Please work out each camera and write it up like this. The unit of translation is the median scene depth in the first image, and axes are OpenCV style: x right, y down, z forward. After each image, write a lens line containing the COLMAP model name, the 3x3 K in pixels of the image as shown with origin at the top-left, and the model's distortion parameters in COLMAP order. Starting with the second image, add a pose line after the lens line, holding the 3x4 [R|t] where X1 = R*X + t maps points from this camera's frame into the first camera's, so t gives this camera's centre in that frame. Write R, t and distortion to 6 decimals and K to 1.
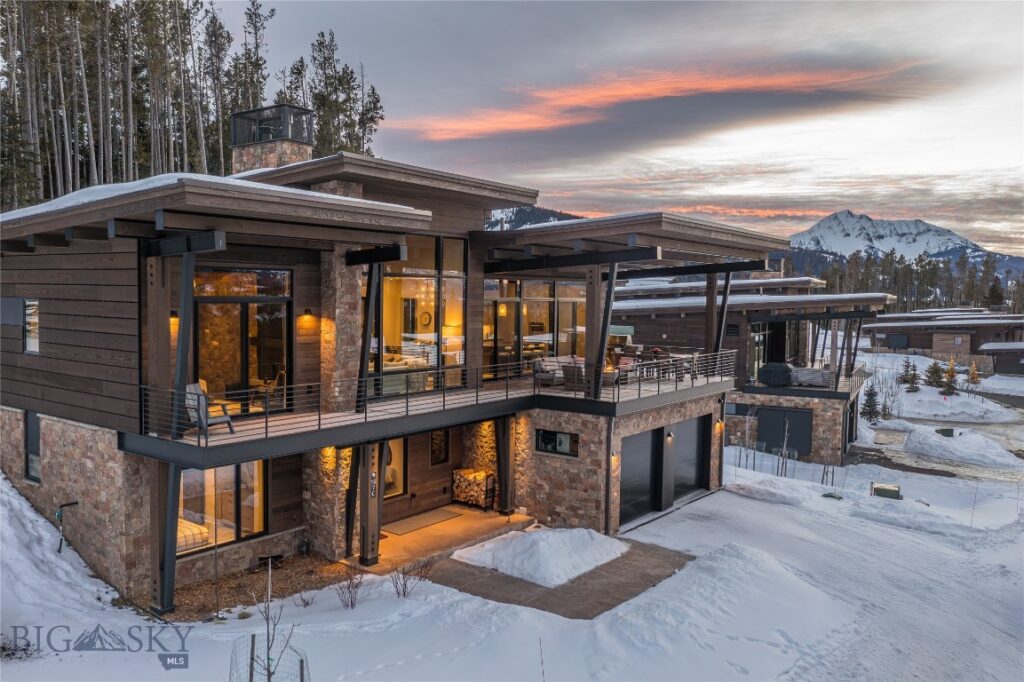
lens RADIAL K [[808.1, 0, 512.0], [0, 808.1, 341.0], [0, 0, 1]] dist [-0.008438, -0.000095]
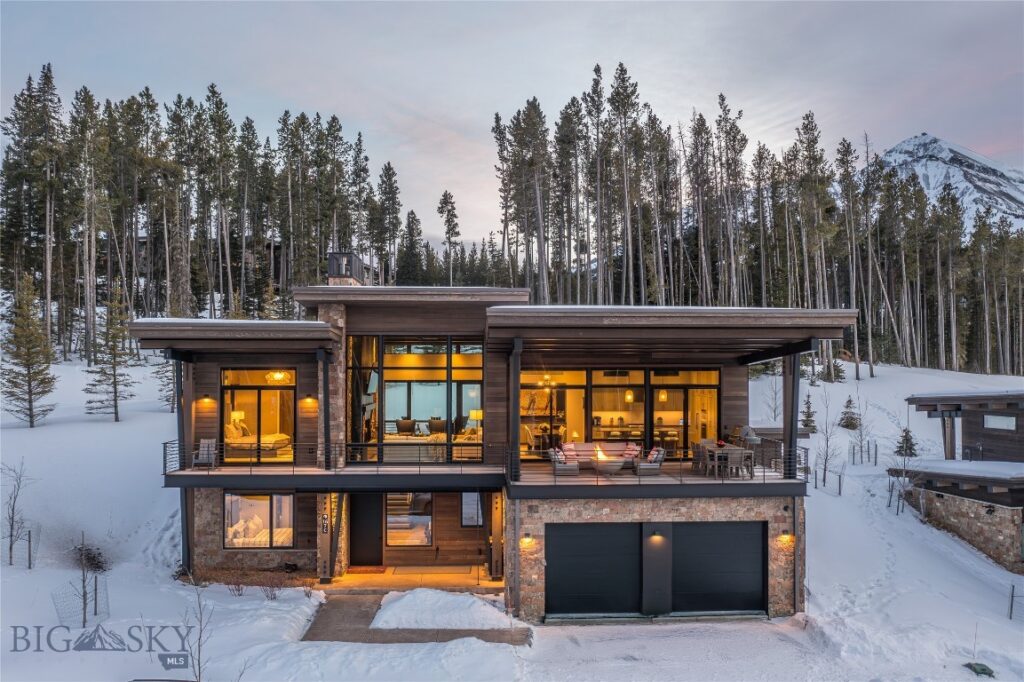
lens RADIAL K [[826.0, 0, 511.5], [0, 826.0, 353.8], [0, 0, 1]] dist [-0.021016, -0.001868]
pose [[0.615104, -0.033503, -0.787734, 0.920314], [-0.033657, 0.997070, -0.068688, -0.018421], [0.787727, 0.068762, 0.612174, 0.307976]]
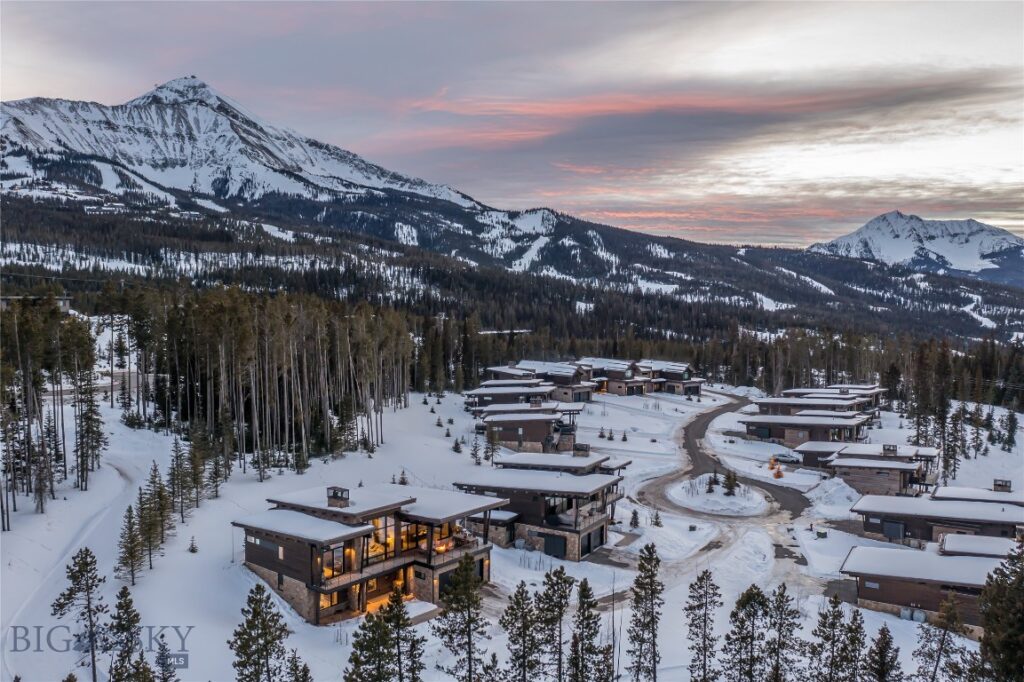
lens RADIAL K [[826.0, 0, 511.5], [0, 826.0, 353.8], [0, 0, 1]] dist [-0.021016, -0.001868]
pose [[0.998247, -0.007191, -0.058744, 0.644031], [0.008152, 0.999837, 0.016137, -0.854088], [0.058619, -0.016588, 0.998143, -2.414407]]
